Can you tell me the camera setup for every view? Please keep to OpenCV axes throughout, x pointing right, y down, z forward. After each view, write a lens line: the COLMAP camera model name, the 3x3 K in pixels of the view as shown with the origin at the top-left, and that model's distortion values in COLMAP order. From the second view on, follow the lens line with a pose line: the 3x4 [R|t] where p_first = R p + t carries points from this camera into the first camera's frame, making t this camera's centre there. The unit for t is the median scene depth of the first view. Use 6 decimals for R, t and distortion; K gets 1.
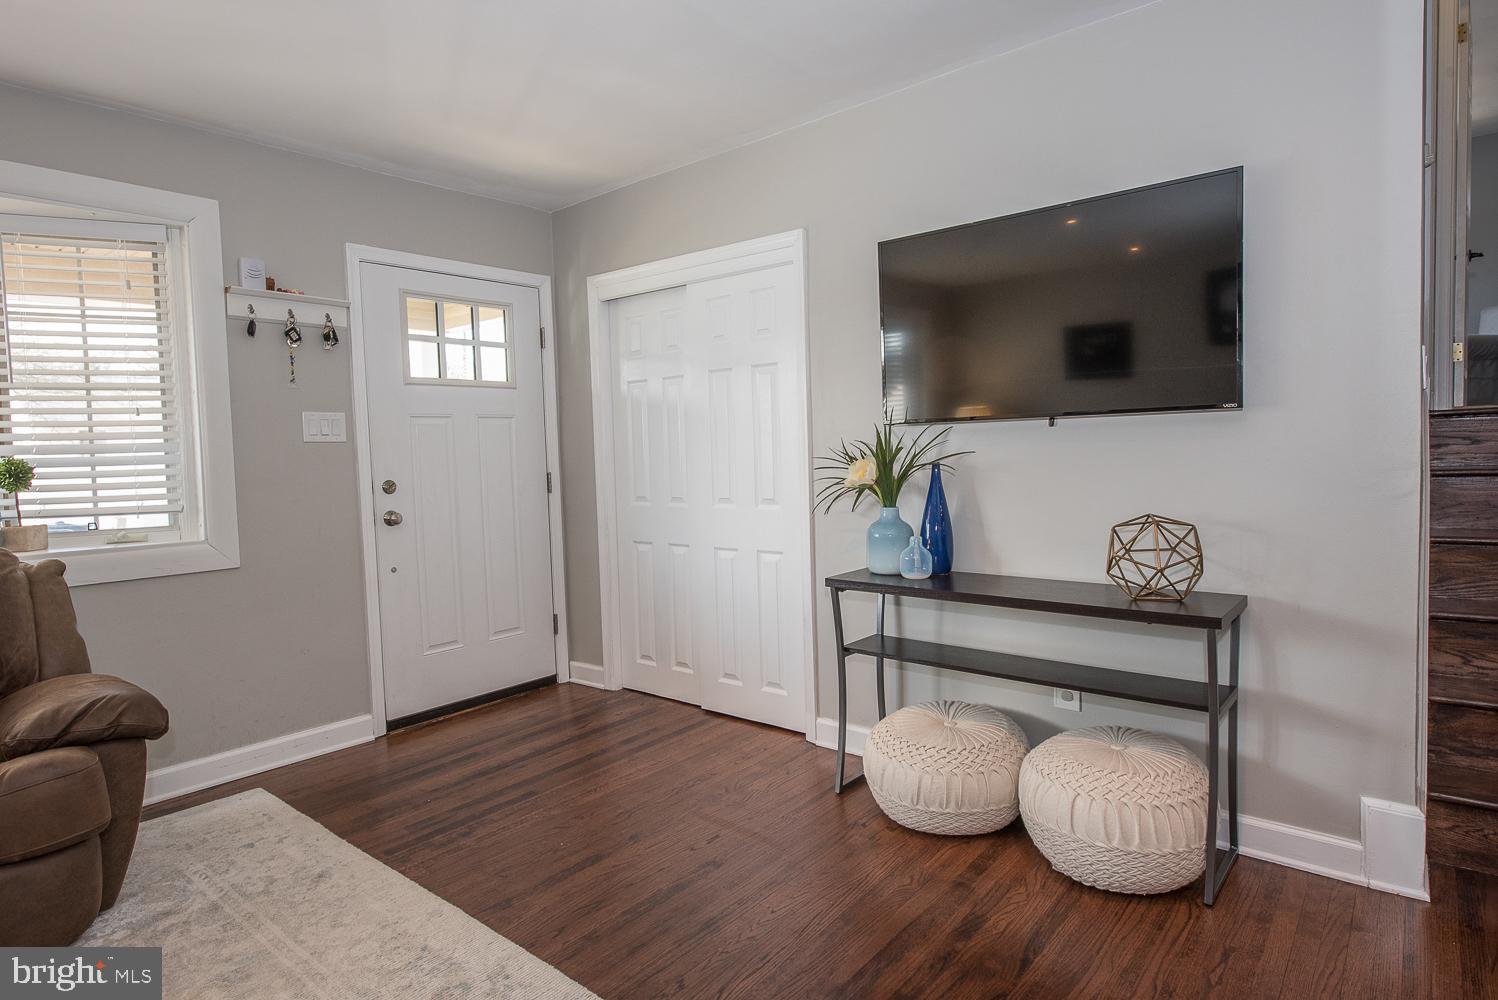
lens RADIAL K [[830.5, 0, 749.1], [0, 830.5, 495.7], [0, 0, 1]] dist [-0.000572, -0.001319]
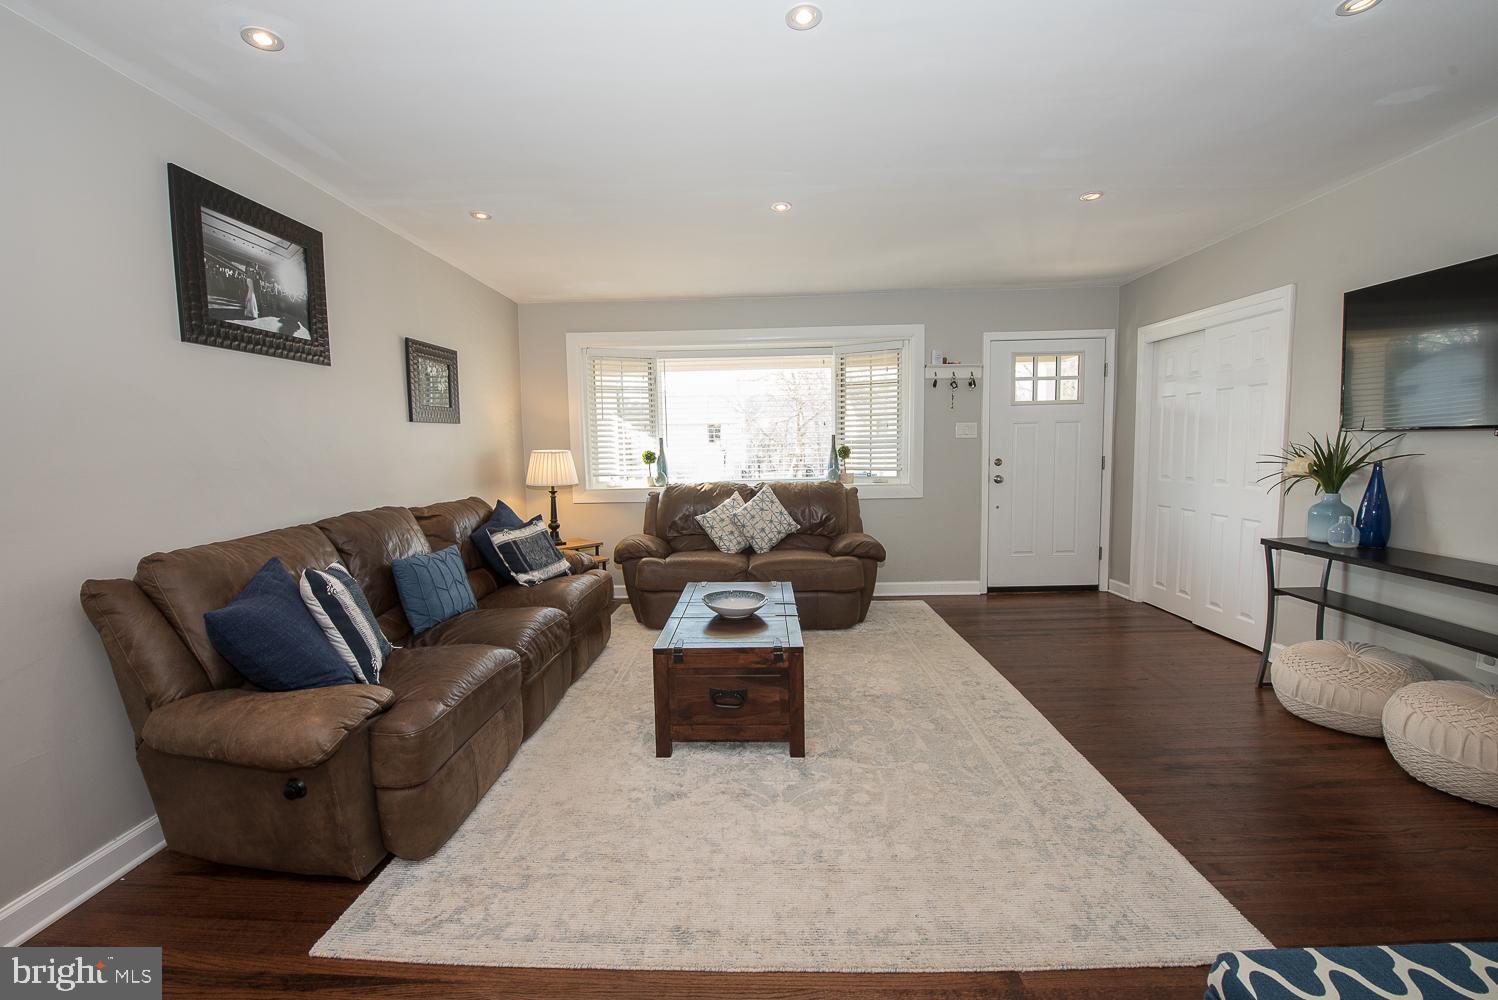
lens RADIAL K [[589.3, 0, 751.3], [0, 589.3, 507.0], [0, 0, 1]] dist [-0.013981, -0.004729]
pose [[0.630111, 0.097713, -0.770333, 0.281500], [-0.040448, 0.994834, 0.093104, -0.012885], [0.775451, -0.027507, 0.630808, -0.300694]]
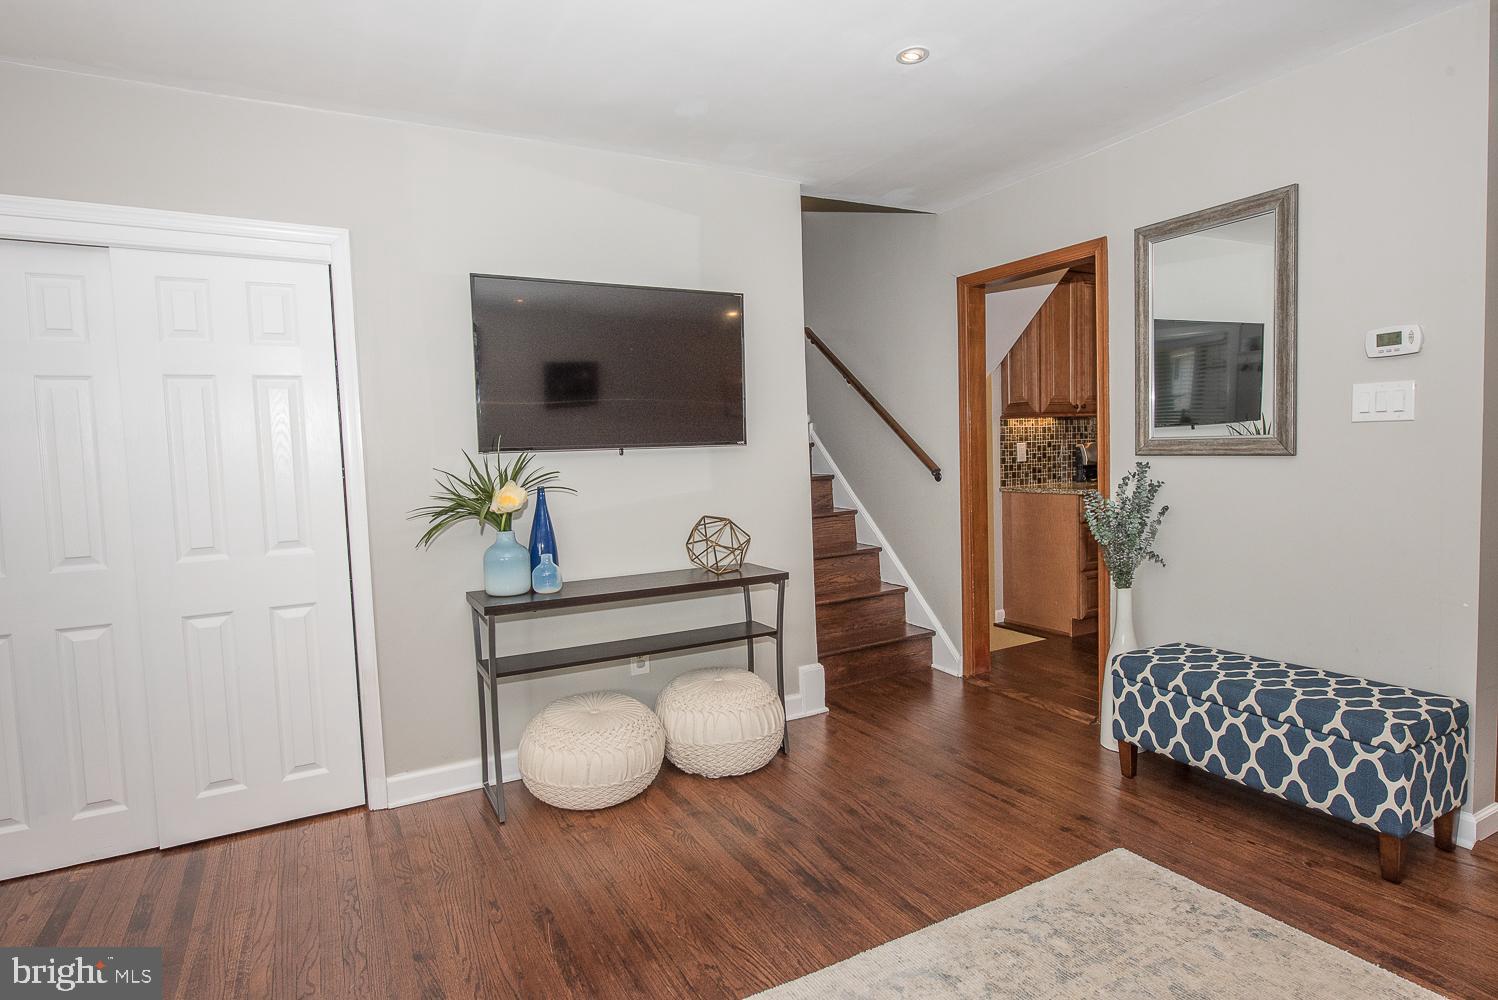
lens RADIAL K [[794.7, 0, 749.0], [0, 794.7, 500.0], [0, 0, 1]] dist [0.000413, -0.000023]
pose [[0.360073, -0.037300, 0.932178, -0.607052], [0.077381, 0.996951, 0.010002, -0.010280], [-0.929709, 0.068531, 0.361862, 0.331099]]
